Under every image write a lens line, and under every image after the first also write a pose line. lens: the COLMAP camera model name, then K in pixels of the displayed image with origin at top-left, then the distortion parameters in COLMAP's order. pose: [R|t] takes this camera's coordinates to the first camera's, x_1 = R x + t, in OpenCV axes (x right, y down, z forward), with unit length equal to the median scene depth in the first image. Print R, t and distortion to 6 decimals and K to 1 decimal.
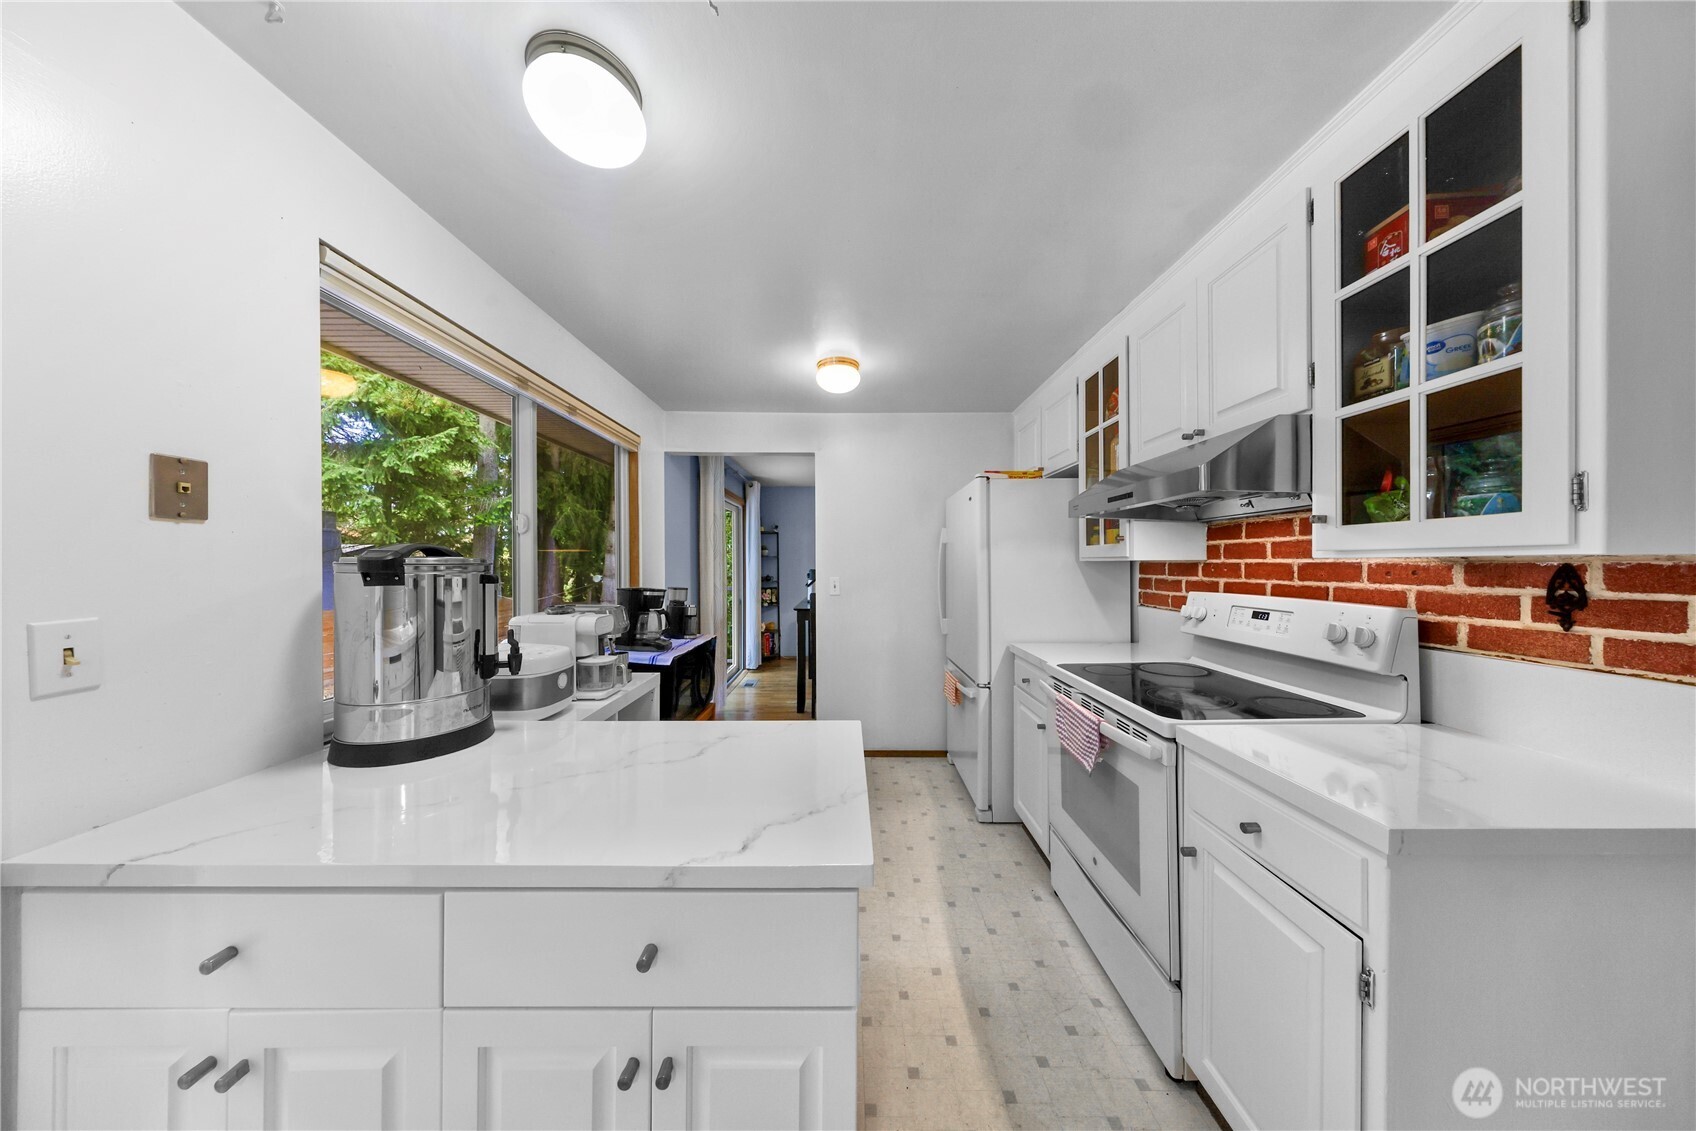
lens RADIAL K [[501.4, 0, 848.0], [0, 501.4, 565.5], [0, 0, 1]] dist [-0.006365, 0.000001]
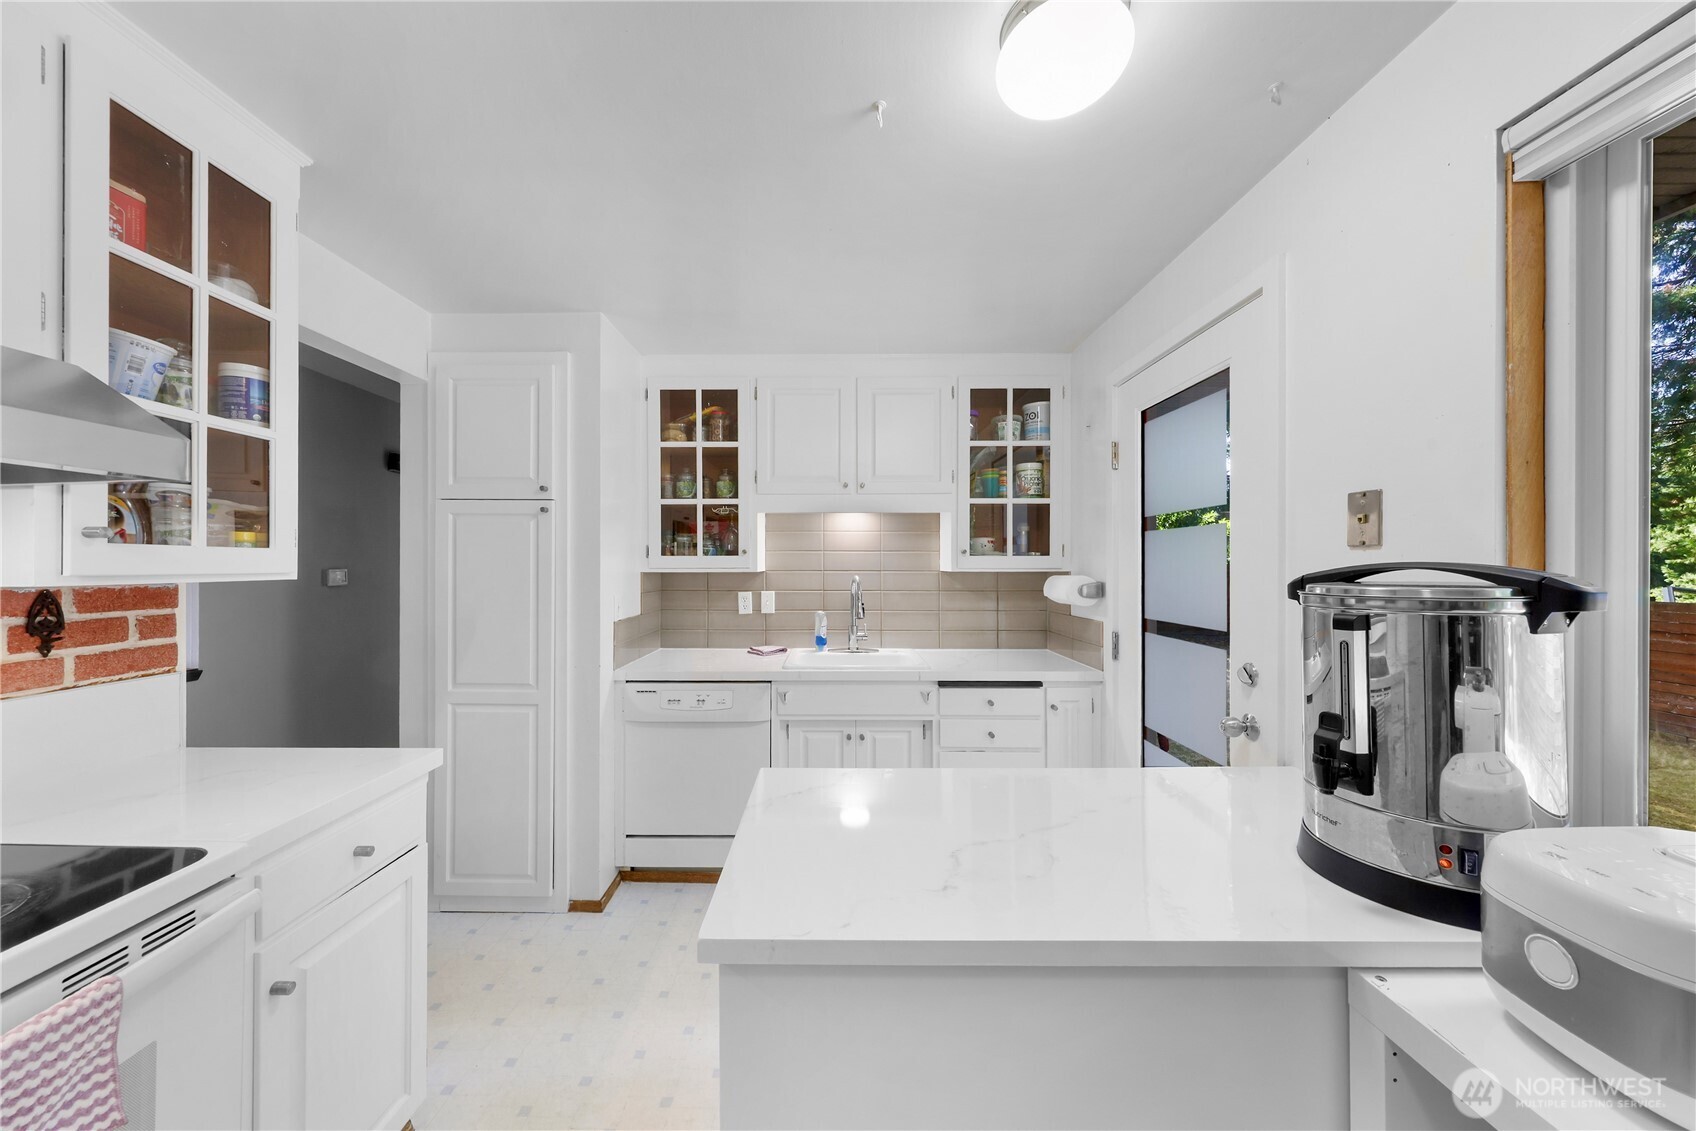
lens RADIAL K [[594.7, 0, 830.3], [0, 594.7, 564.2], [0, 0, 1]] dist [0.003799, -0.000013]
pose [[-0.999979, 0.000551, 0.006456, -0.115973], [0.000573, 0.999994, 0.003459, -0.045504], [-0.006454, 0.003462, -0.999973, 1.699792]]
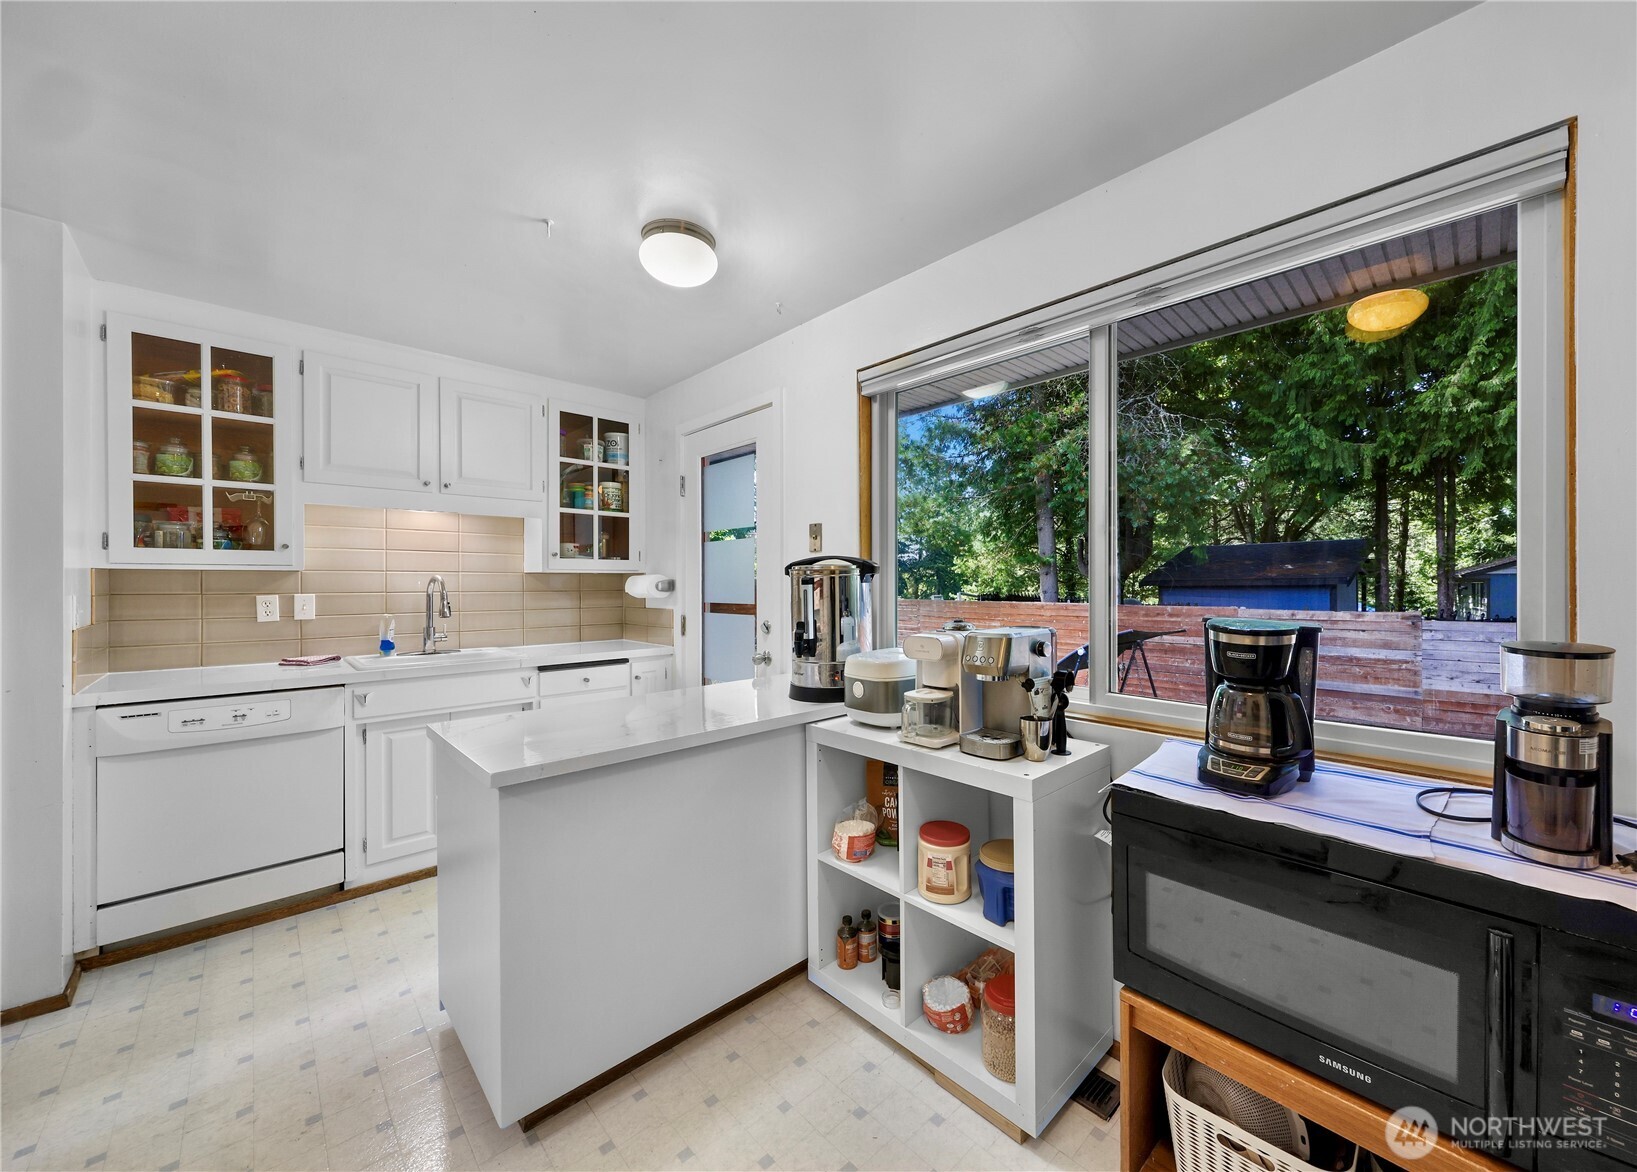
lens RADIAL K [[617.8, 0, 871.5], [0, 617.8, 584.9], [0, 0, 1]] dist [-0.000020, -0.000066]
pose [[-0.702232, 0.003203, -0.711941, 0.300279], [-0.002144, 0.999976, 0.006613, 0.021471], [0.711945, 0.006170, -0.702209, 2.235640]]
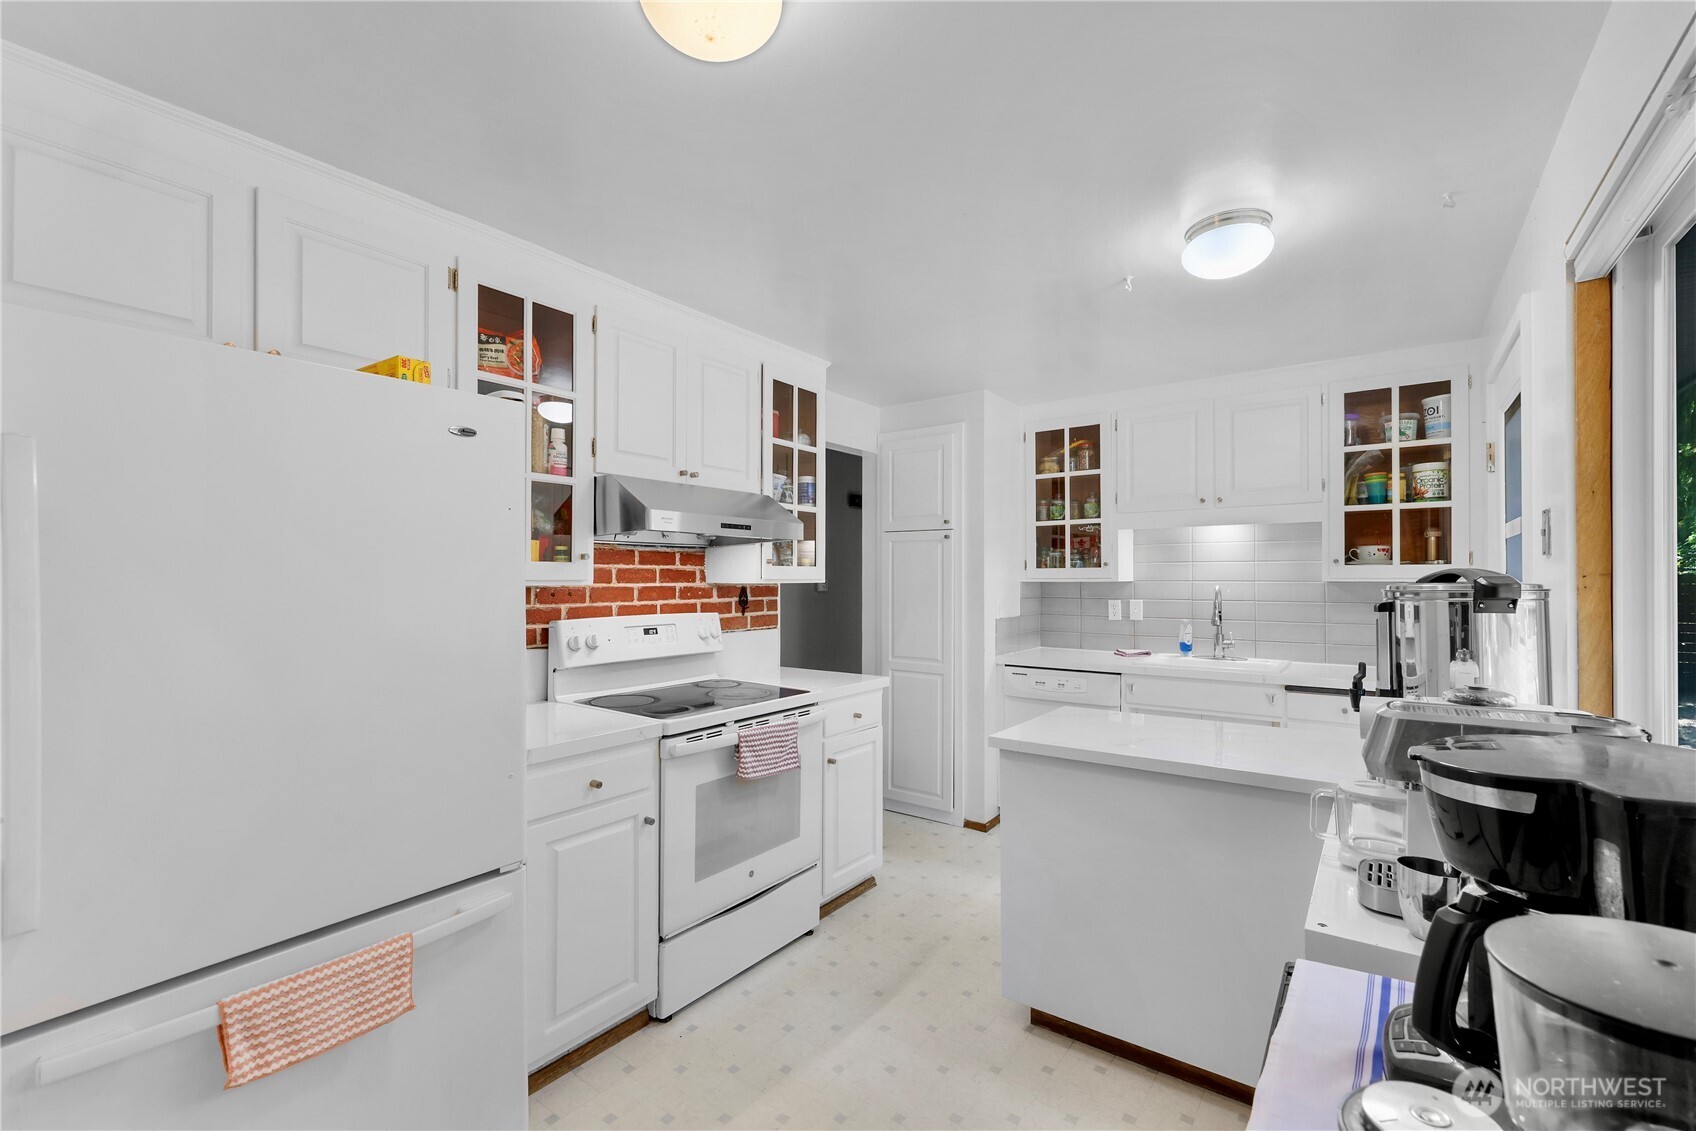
lens RADIAL K [[723.6, 0, 835.0], [0, 723.6, 575.1], [0, 0, 1]] dist [0.000940, -0.000223]
pose [[-0.801255, 0.004524, 0.598306, -0.696238], [0.003825, 0.999990, -0.002439, -0.034366], [-0.598311, 0.000334, -0.801264, 2.652522]]
